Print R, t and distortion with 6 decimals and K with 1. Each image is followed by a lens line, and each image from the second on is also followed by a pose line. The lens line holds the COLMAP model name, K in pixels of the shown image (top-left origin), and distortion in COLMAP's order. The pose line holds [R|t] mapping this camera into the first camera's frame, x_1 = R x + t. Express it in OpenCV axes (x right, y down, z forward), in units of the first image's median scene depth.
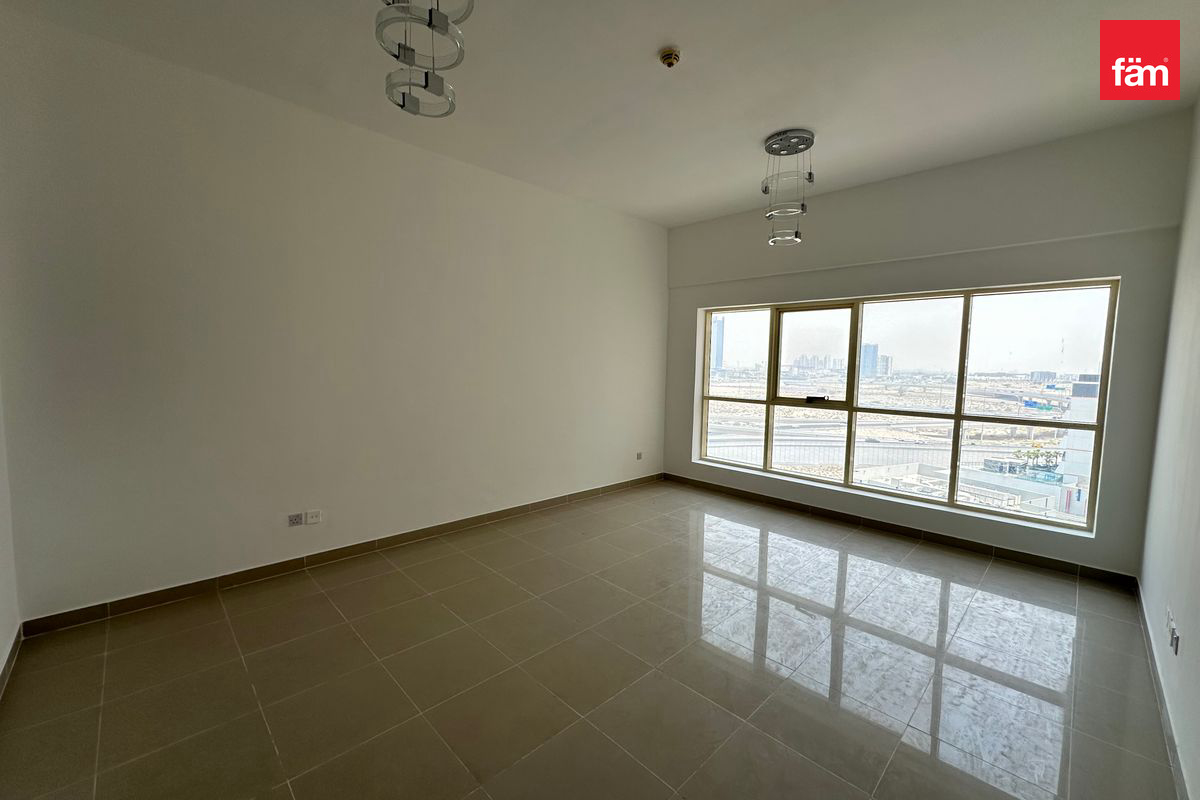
lens RADIAL K [[477.5, 0, 600.0], [0, 477.5, 400.0], [0, 0, 1]] dist [-0.002250, -0.000186]
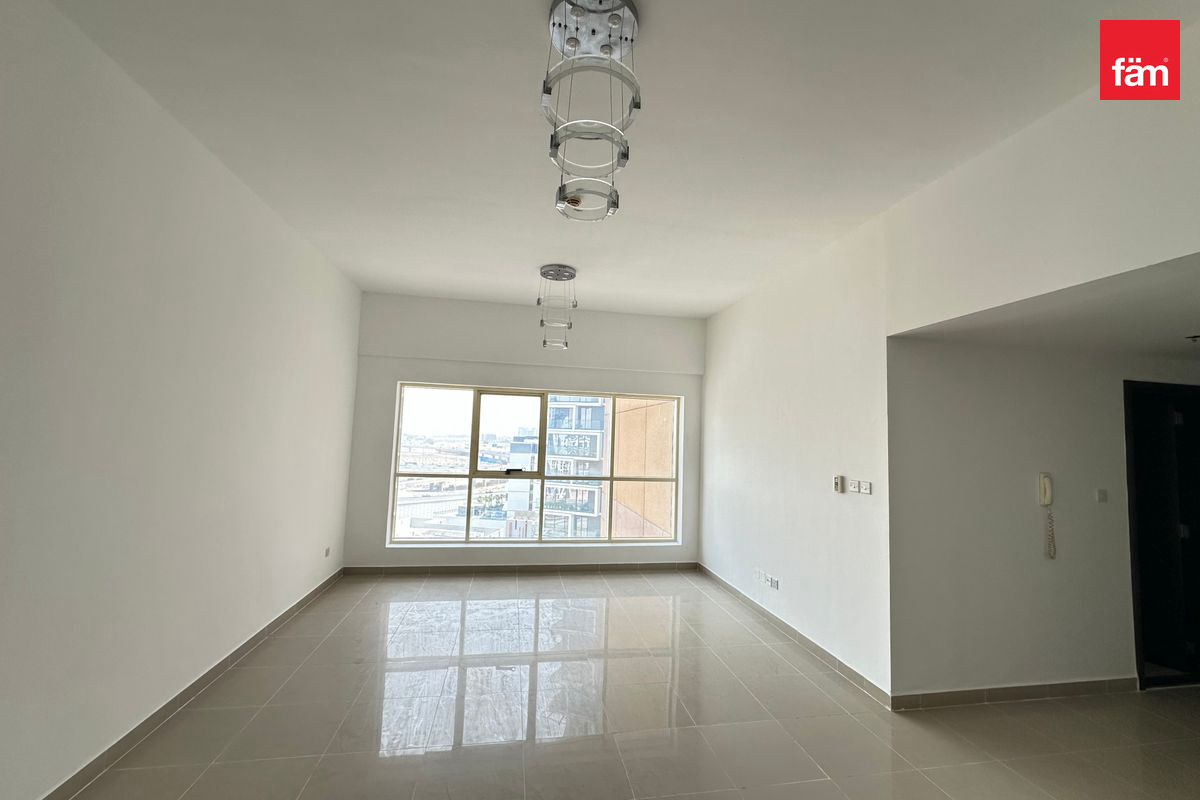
lens RADIAL K [[477.8, 0, 598.1], [0, 477.8, 399.2], [0, 0, 1]] dist [-0.000345, 0.000078]
pose [[0.561815, 0.065934, 0.824631, -0.361148], [0.041265, 0.993344, -0.107537, -0.036960], [-0.826233, 0.094445, 0.555355, 0.143490]]
